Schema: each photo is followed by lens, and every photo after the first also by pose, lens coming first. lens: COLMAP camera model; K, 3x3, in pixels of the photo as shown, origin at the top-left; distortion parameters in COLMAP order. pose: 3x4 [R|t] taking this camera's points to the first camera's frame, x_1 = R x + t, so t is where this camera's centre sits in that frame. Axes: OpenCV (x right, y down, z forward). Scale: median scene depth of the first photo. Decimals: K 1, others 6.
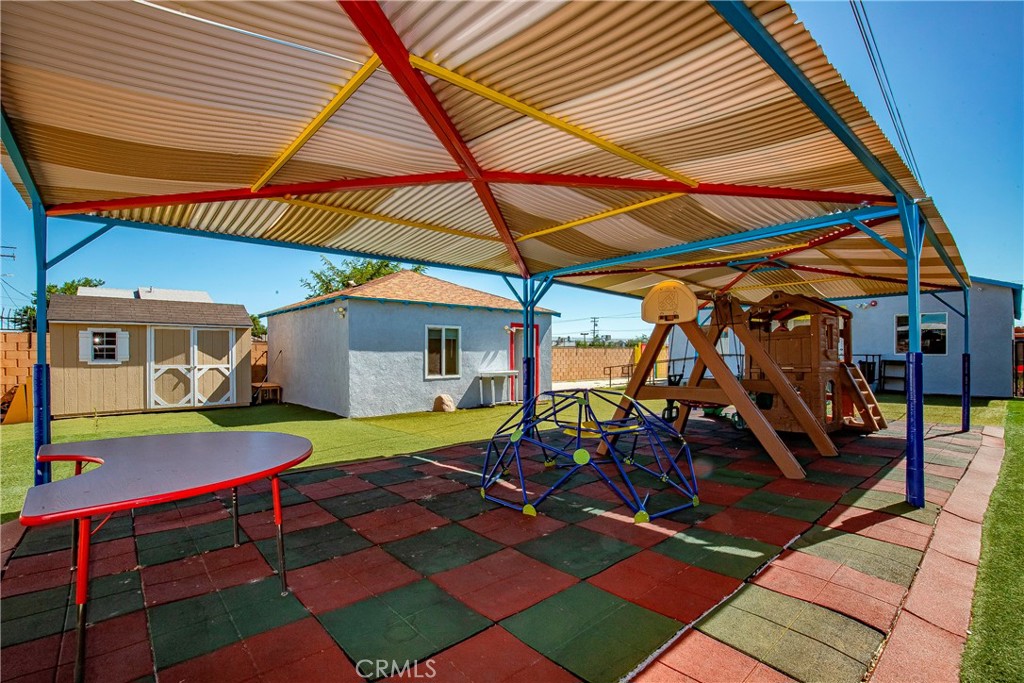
lens RADIAL K [[476.3, 0, 506.8], [0, 476.3, 350.2], [0, 0, 1]] dist [-0.023198, 0.000356]
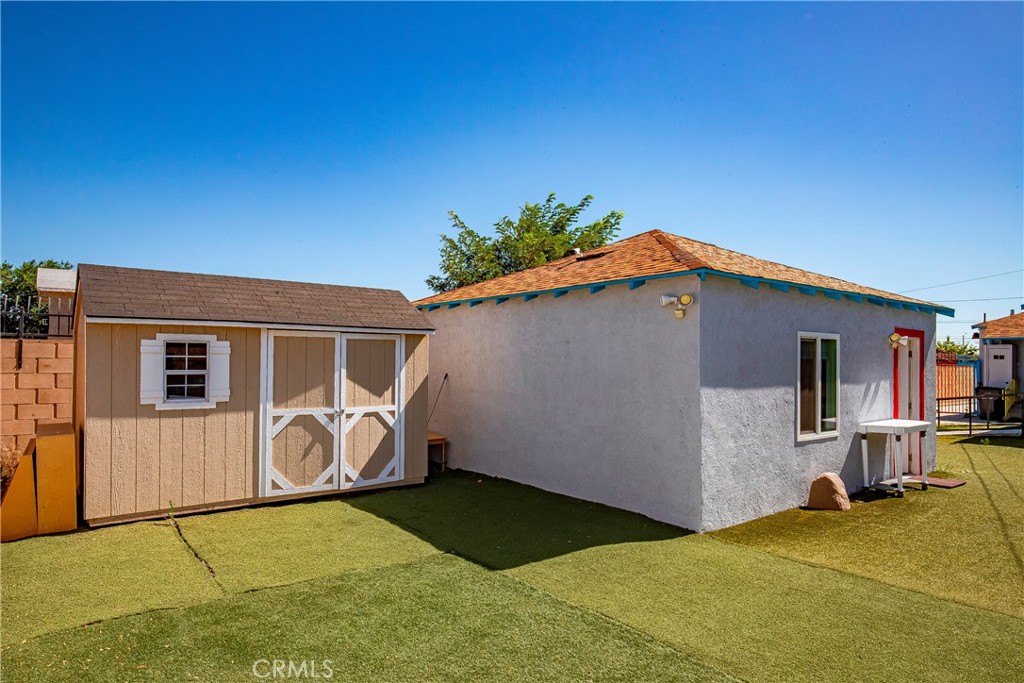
lens RADIAL K [[621.7, 0, 509.6], [0, 621.7, 346.6], [0, 0, 1]] dist [-0.006770, -0.002449]
pose [[0.997406, 0.009450, -0.071353, -0.437849], [-0.010651, 0.999808, -0.016476, -0.024773], [0.071183, 0.017193, 0.997315, 0.349570]]
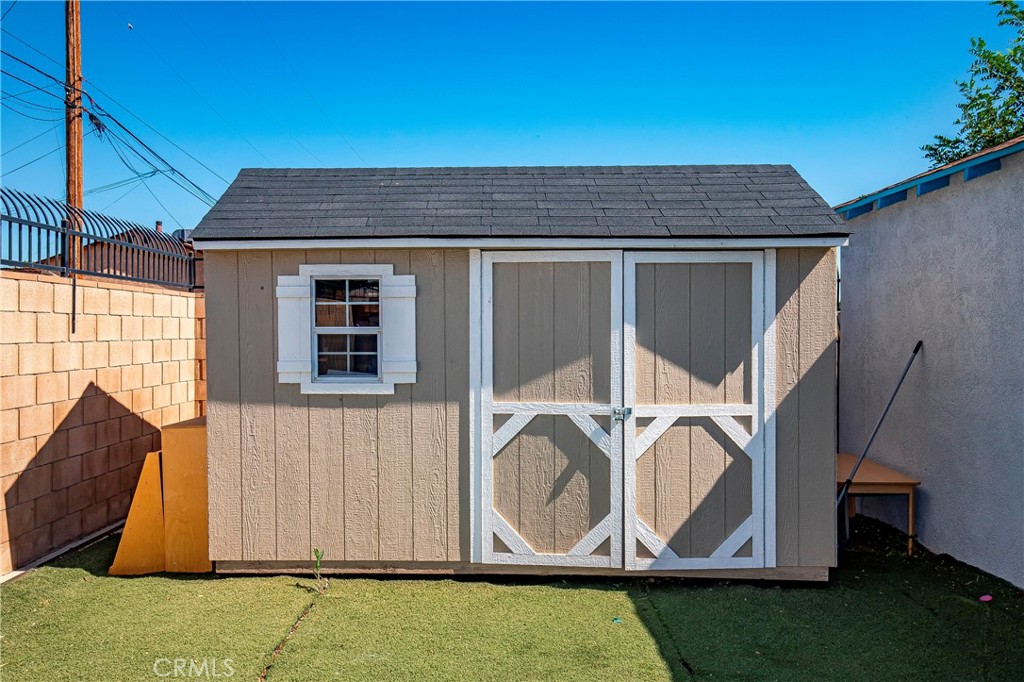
lens RADIAL K [[821.8, 0, 504.8], [0, 821.8, 351.8], [0, 0, 1]] dist [0.010534, 0.014611]
pose [[0.713041, 0.015417, -0.700953, -0.407519], [0.000106, 0.999756, 0.022098, -0.005294], [0.701123, -0.015831, 0.712865, 0.652449]]
